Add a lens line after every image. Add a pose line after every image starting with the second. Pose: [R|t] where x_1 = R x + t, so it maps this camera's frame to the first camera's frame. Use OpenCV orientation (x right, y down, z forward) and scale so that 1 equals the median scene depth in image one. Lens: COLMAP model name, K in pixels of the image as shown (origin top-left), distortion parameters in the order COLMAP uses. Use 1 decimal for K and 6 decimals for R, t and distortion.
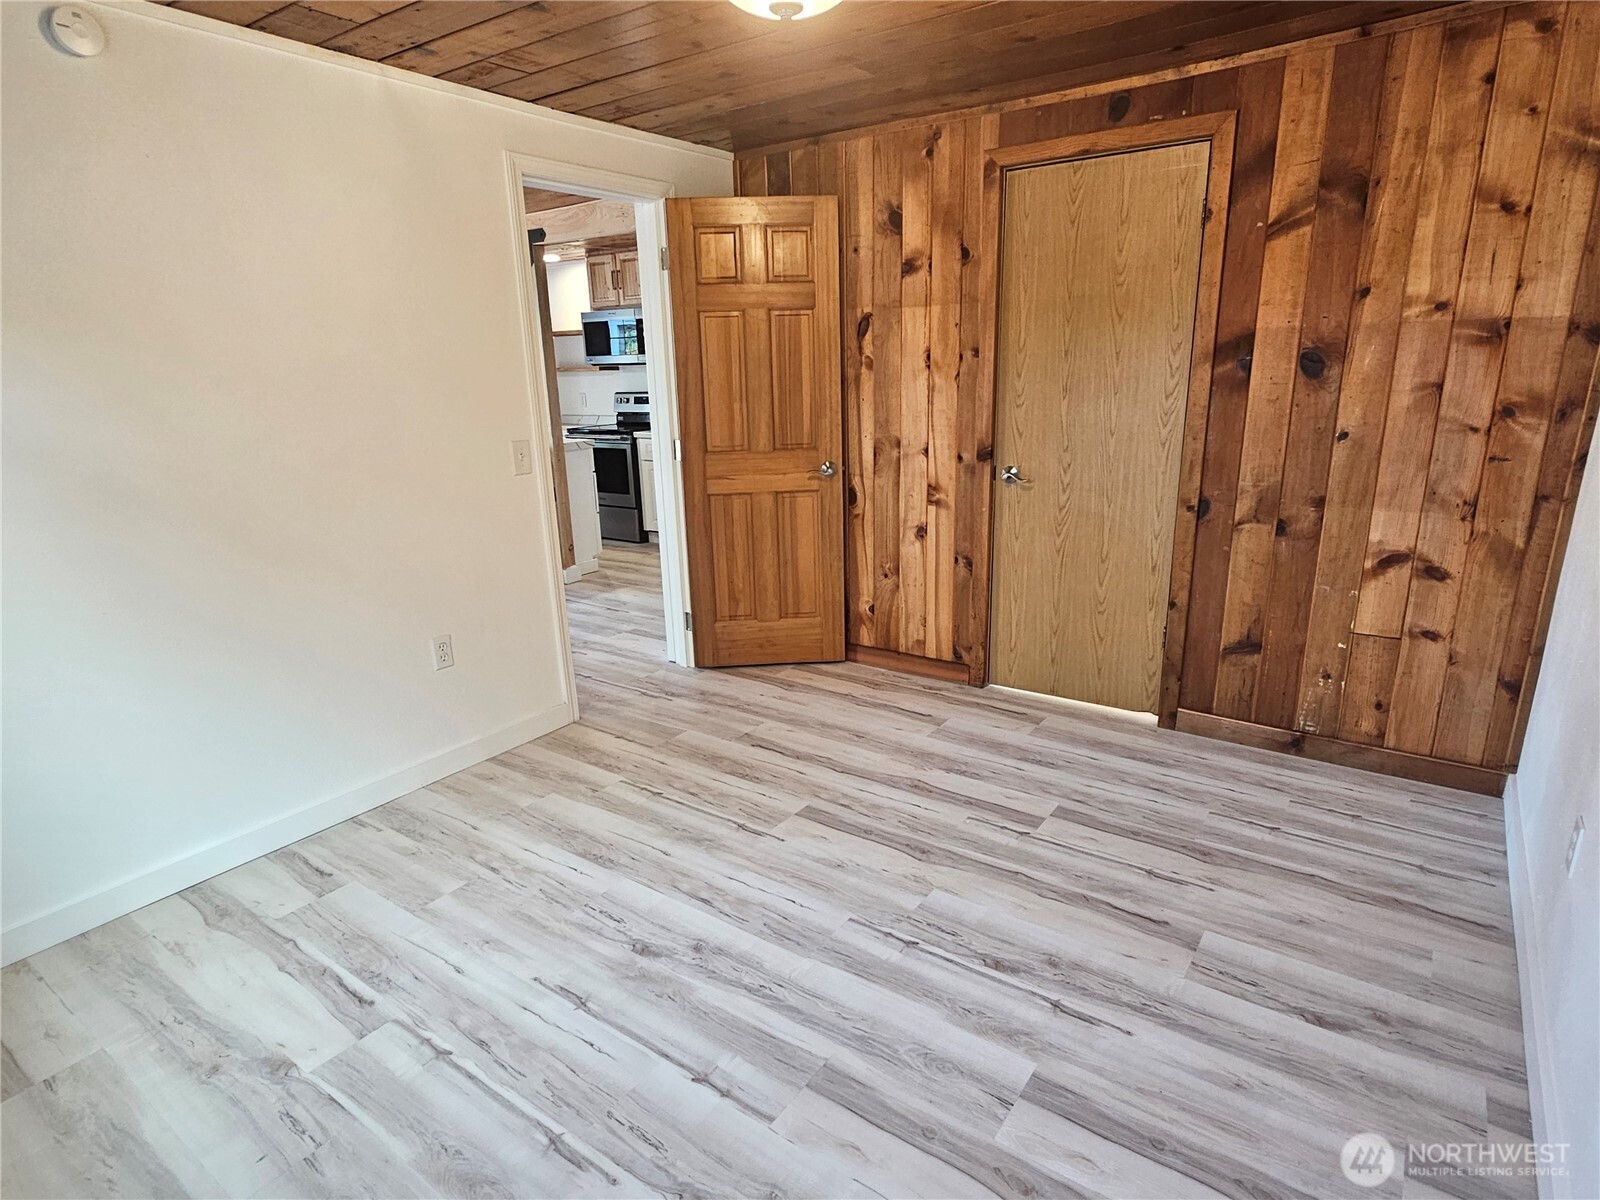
lens RADIAL K [[888.5, 0, 785.7], [0, 888.5, 611.3], [0, 0, 1]] dist [-0.000275, -0.001477]
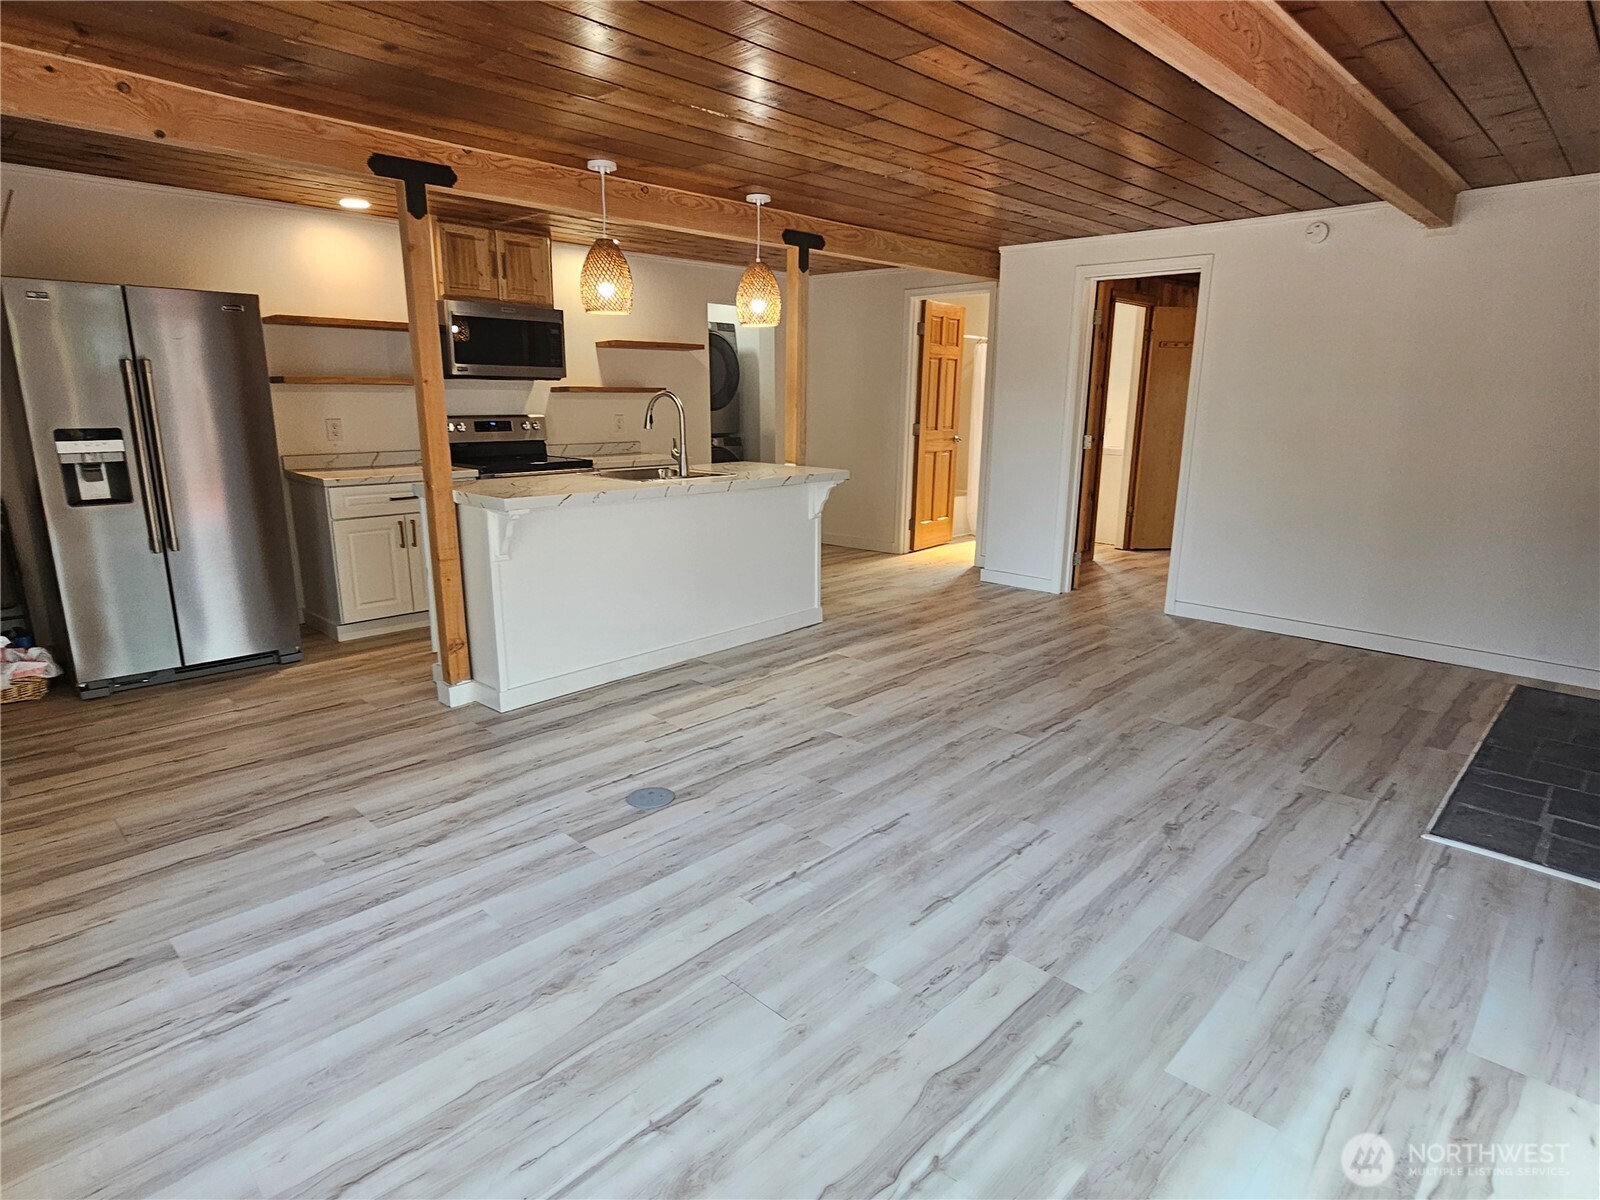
lens RADIAL K [[888.5, 0, 797.0], [0, 888.5, 618.2], [0, 0, 1]] dist [-0.000275, -0.001477]
pose [[0.138533, -0.218358, 0.965986, -0.926211], [0.255259, 0.950308, 0.178207, -0.157305], [-0.956897, 0.221889, 0.187387, 0.674342]]
